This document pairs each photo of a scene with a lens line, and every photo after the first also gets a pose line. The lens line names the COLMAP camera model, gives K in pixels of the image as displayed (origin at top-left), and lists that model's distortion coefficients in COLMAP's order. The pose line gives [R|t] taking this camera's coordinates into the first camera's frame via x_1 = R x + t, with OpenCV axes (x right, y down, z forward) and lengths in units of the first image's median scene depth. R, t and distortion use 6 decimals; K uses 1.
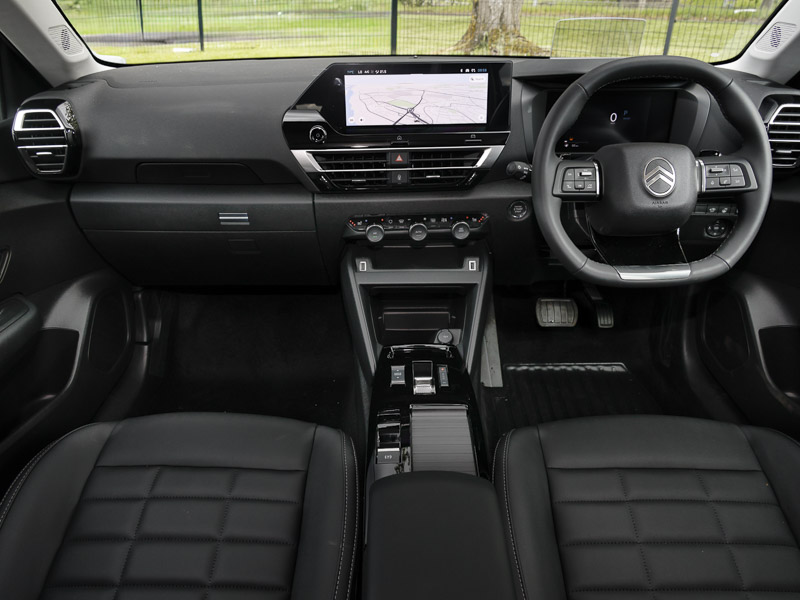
lens RADIAL K [[546.5, 0, 399.8], [0, 546.5, 296.4], [0, 0, 1]] dist [-0.051705, -0.000111]
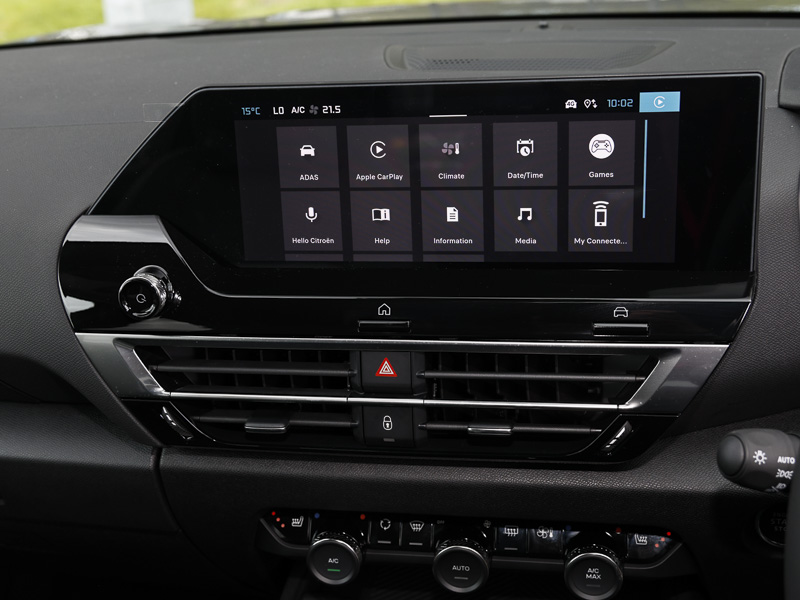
lens RADIAL K [[1043.5, 0, 399.1], [0, 1043.5, 304.1], [0, 0, 1]] dist [0.022393, 0.000000]
pose [[0.971161, 0.045366, -0.234069, 0.149815], [-0.066562, 0.994285, -0.083464, -0.239322], [0.228945, 0.096637, 0.968631, 0.392051]]
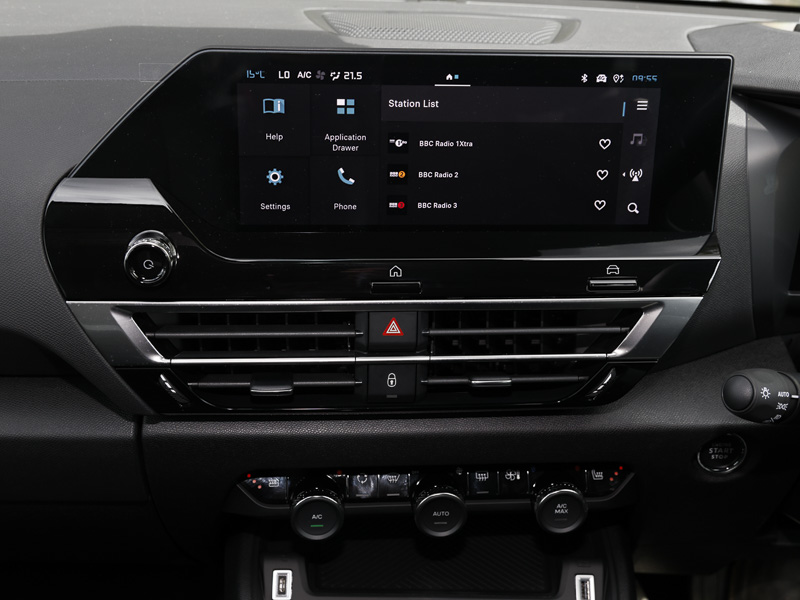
lens RADIAL K [[1009.7, 0, 397.9], [0, 1009.7, 293.8], [0, 0, 1]] dist [-0.004598, 0.000000]
pose [[0.999280, 0.027985, 0.025603, -0.014820], [-0.026216, 0.997408, -0.067010, -0.231795], [-0.027411, 0.066291, 0.997424, 0.372352]]
